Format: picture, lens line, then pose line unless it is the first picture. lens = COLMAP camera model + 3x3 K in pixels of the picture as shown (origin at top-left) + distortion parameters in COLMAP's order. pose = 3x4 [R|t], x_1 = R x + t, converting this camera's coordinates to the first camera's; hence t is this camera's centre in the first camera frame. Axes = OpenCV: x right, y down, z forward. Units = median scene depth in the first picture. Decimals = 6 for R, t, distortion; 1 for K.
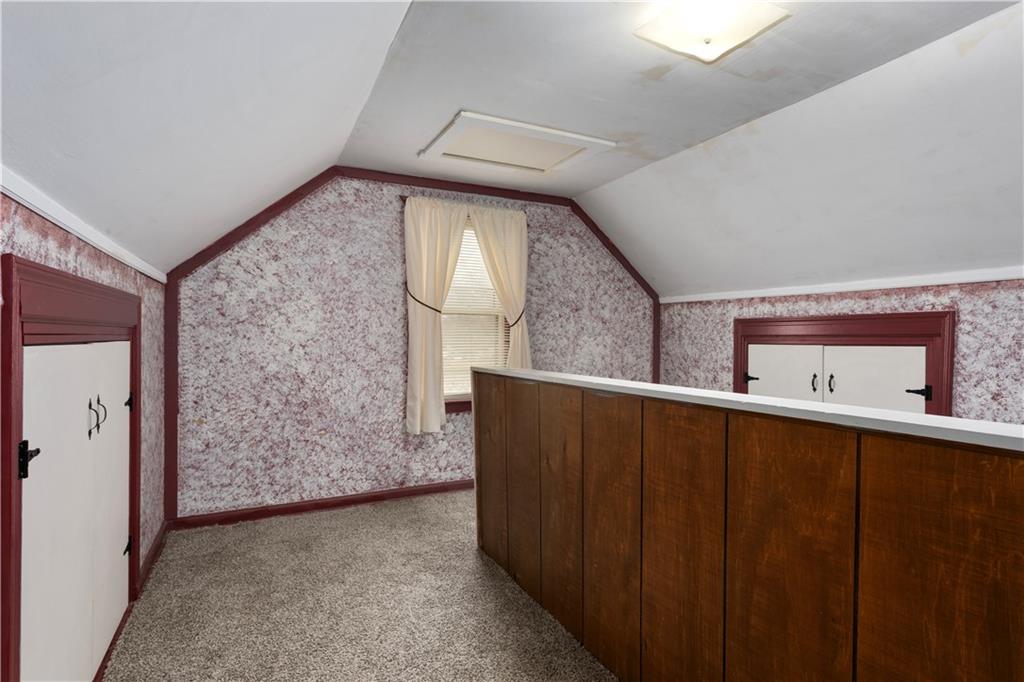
lens RADIAL K [[491.5, 0, 511.6], [0, 491.5, 340.8], [0, 0, 1]] dist [0.002342, 0.004064]
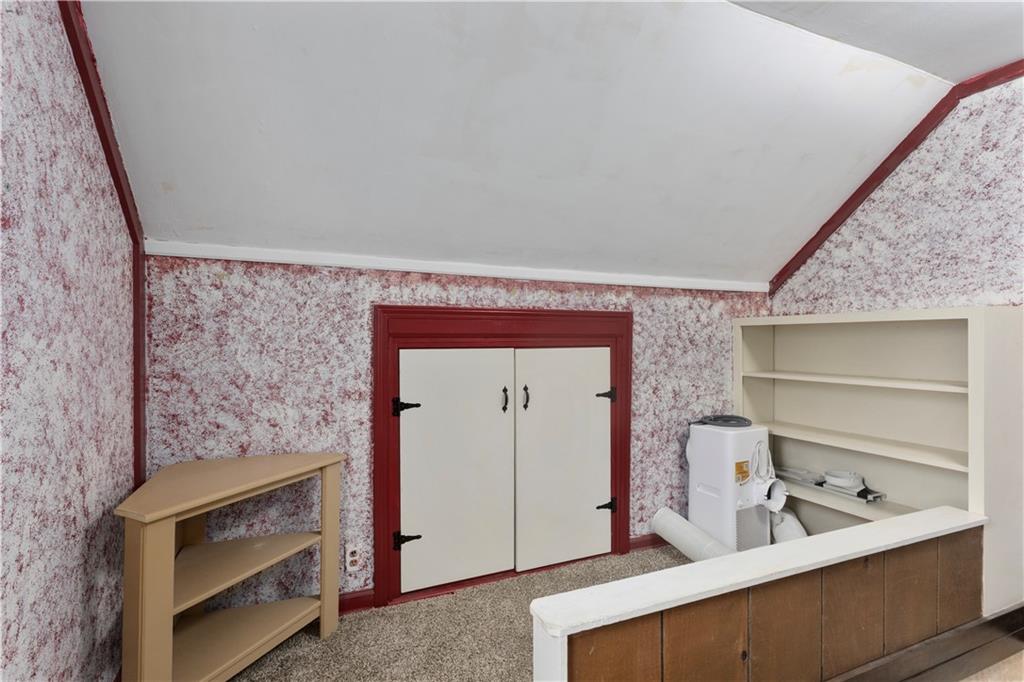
lens RADIAL K [[491.5, 0, 512.6], [0, 491.5, 341.5], [0, 0, 1]] dist [0.002342, 0.004064]
pose [[0.064828, -0.008666, 0.997859, -0.116849], [0.006637, 0.999944, 0.008253, -0.007368], [-0.997874, 0.006088, 0.064882, 0.961817]]
